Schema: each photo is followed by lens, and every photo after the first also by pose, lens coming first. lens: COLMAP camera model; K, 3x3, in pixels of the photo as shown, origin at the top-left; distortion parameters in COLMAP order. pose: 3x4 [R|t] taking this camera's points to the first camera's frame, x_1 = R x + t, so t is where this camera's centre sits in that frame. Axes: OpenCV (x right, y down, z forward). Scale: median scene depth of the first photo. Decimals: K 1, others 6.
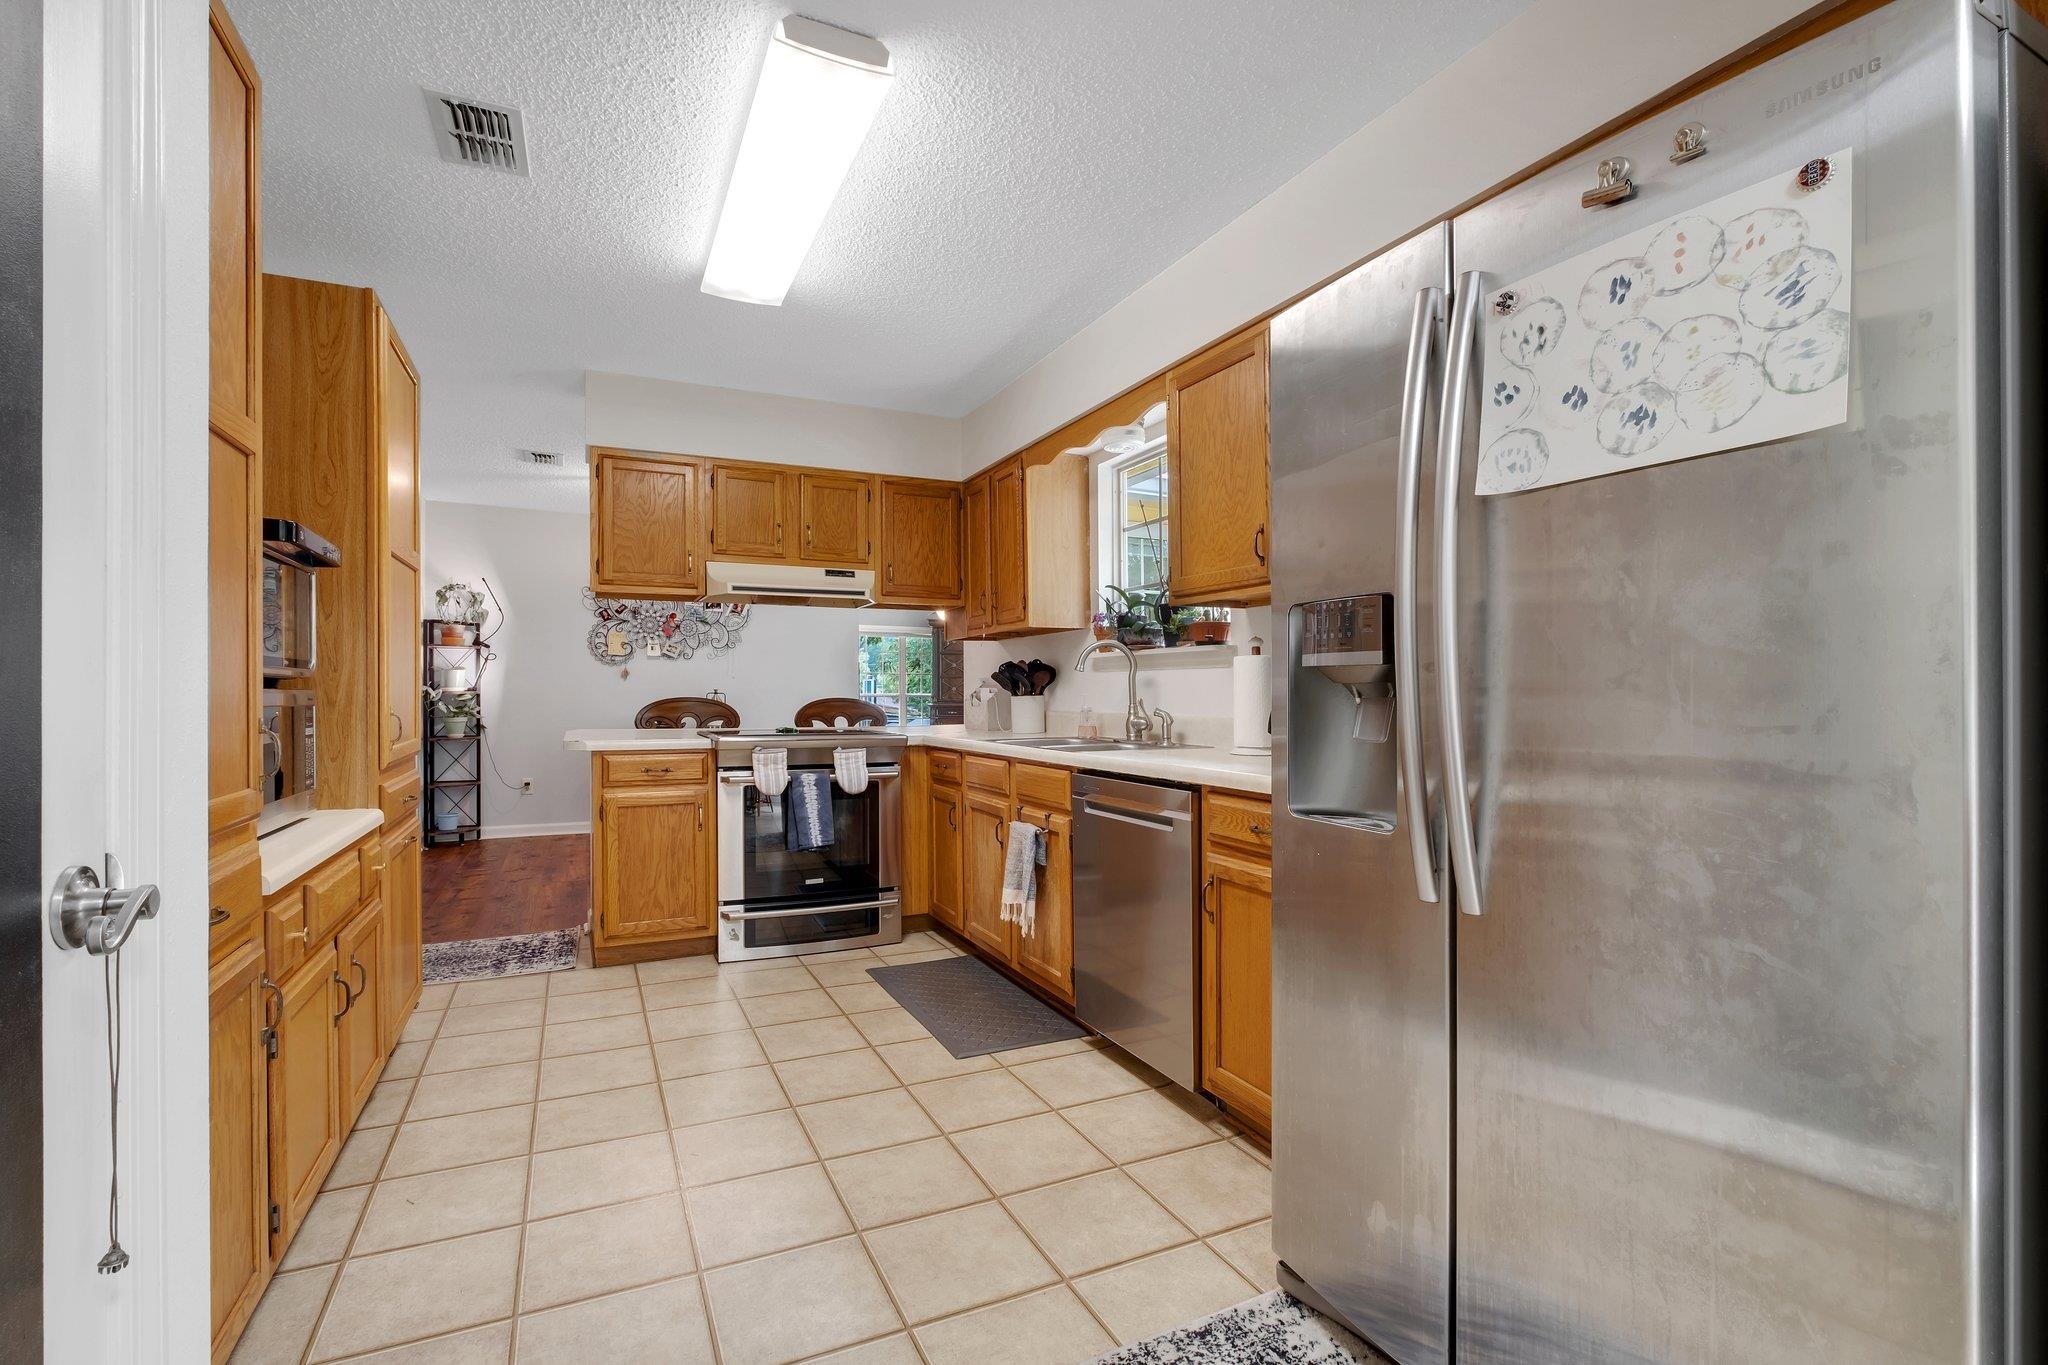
lens RADIAL K [[901.8, 0, 959.6], [0, 901.8, 691.0], [0, 0, 1]] dist [-0.003675, -0.000763]
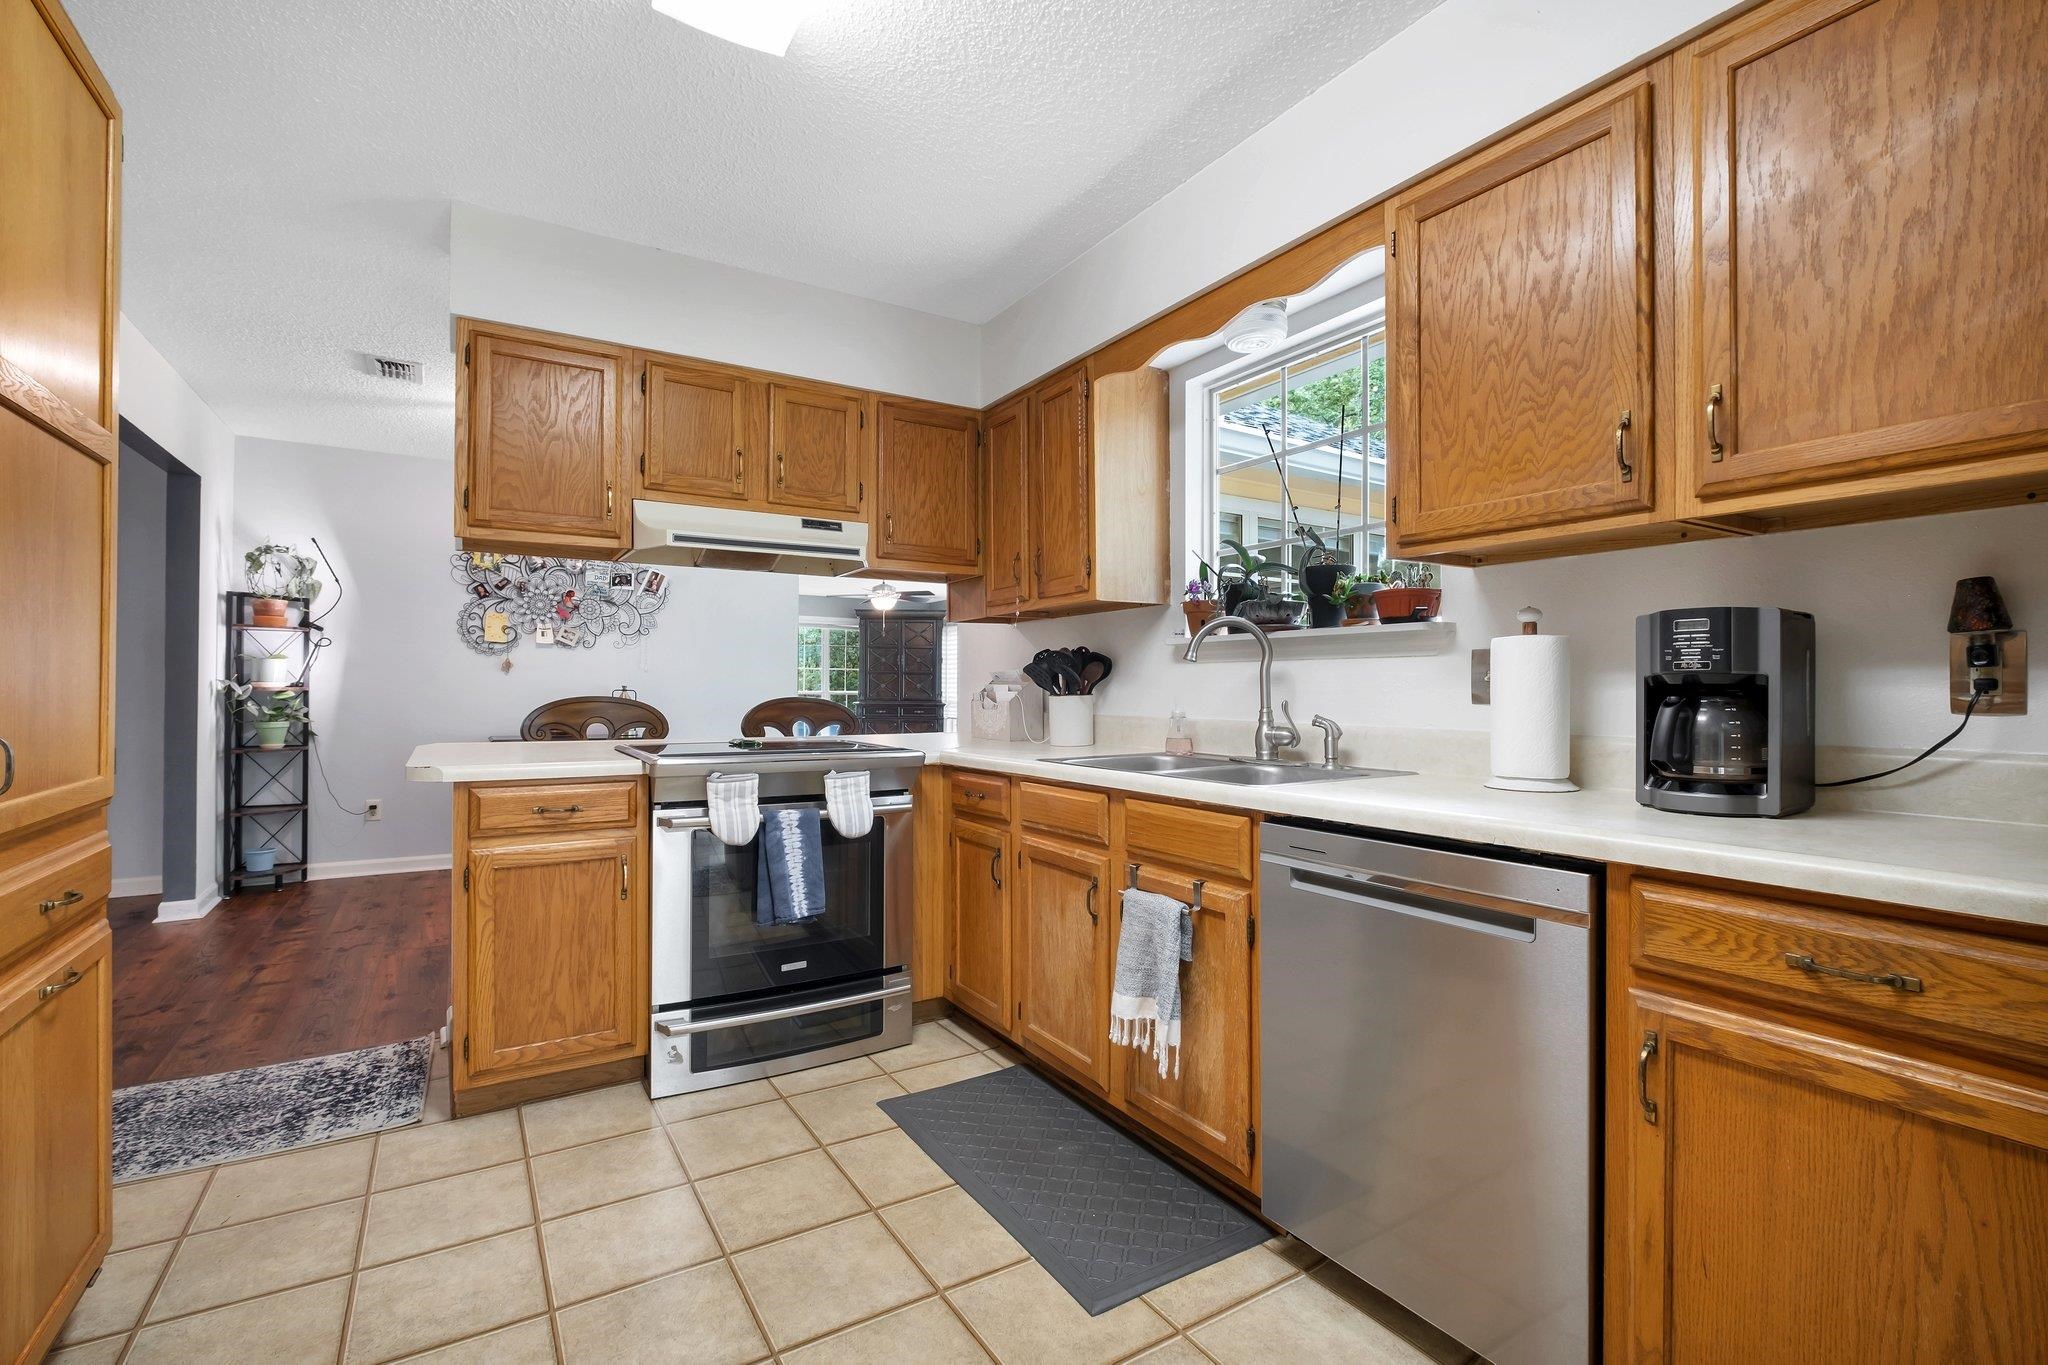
lens RADIAL K [[901.8, 0, 956.1], [0, 901.8, 672.0], [0, 0, 1]] dist [-0.003675, -0.000763]
pose [[0.994176, 0.004088, 0.107692, -0.115348], [-0.002210, 0.999843, -0.017554, -0.000894], [-0.107747, 0.017214, 0.994029, 0.307825]]
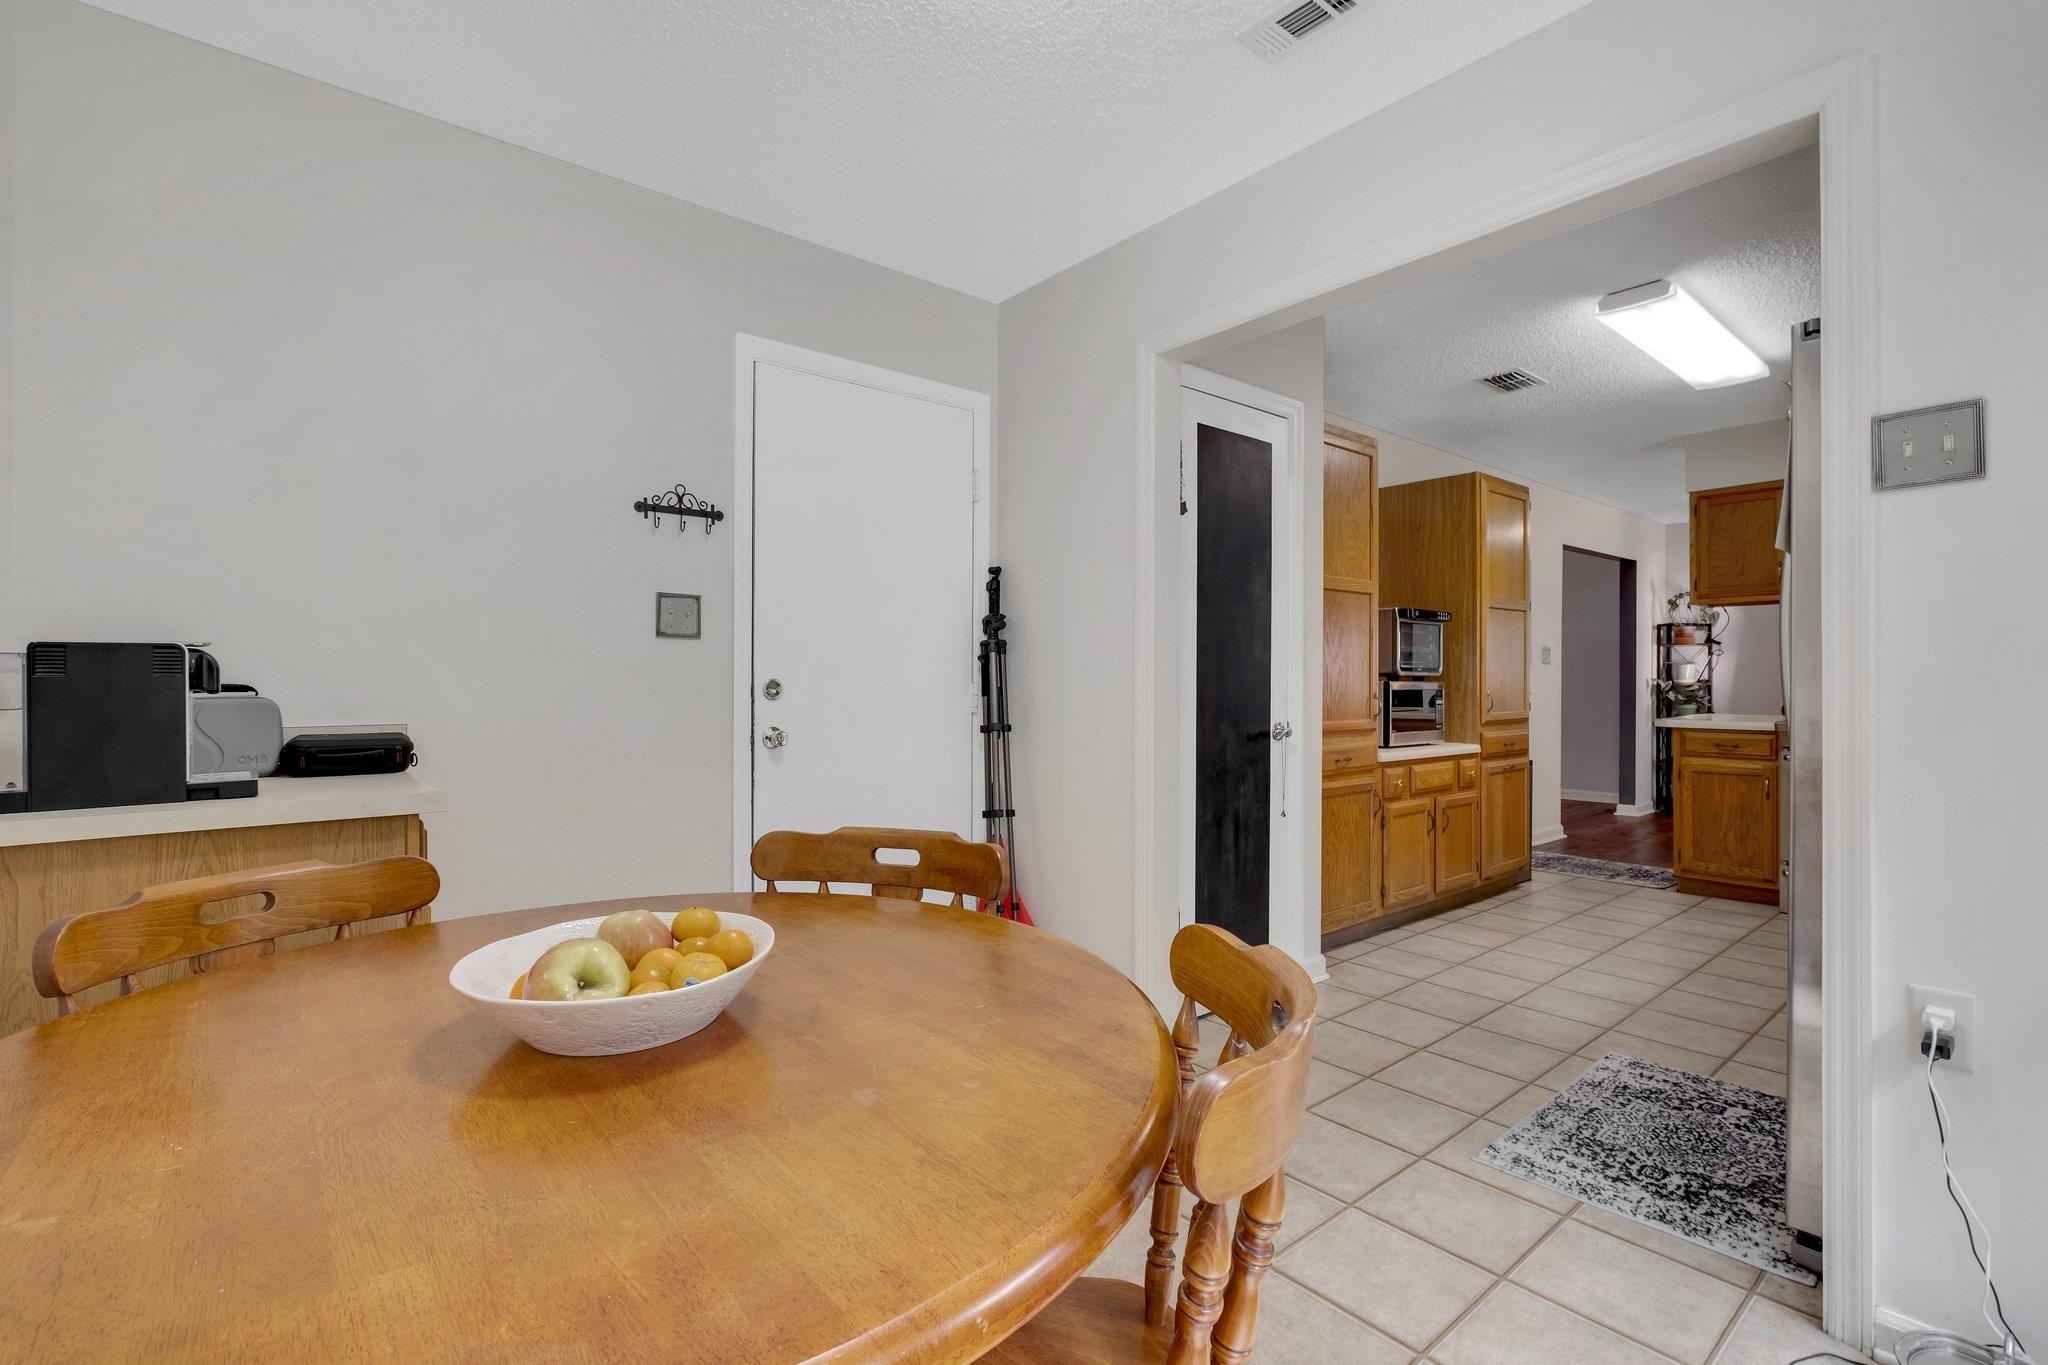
lens RADIAL K [[901.8, 0, 1013.4], [0, 901.8, 688.3], [0, 0, 1]] dist [-0.003675, -0.000763]
pose [[0.260833, 0.012706, -0.965300, 0.589820], [-0.006894, 0.999912, 0.011299, 0.000535], [0.965359, 0.003707, 0.260898, -0.275718]]
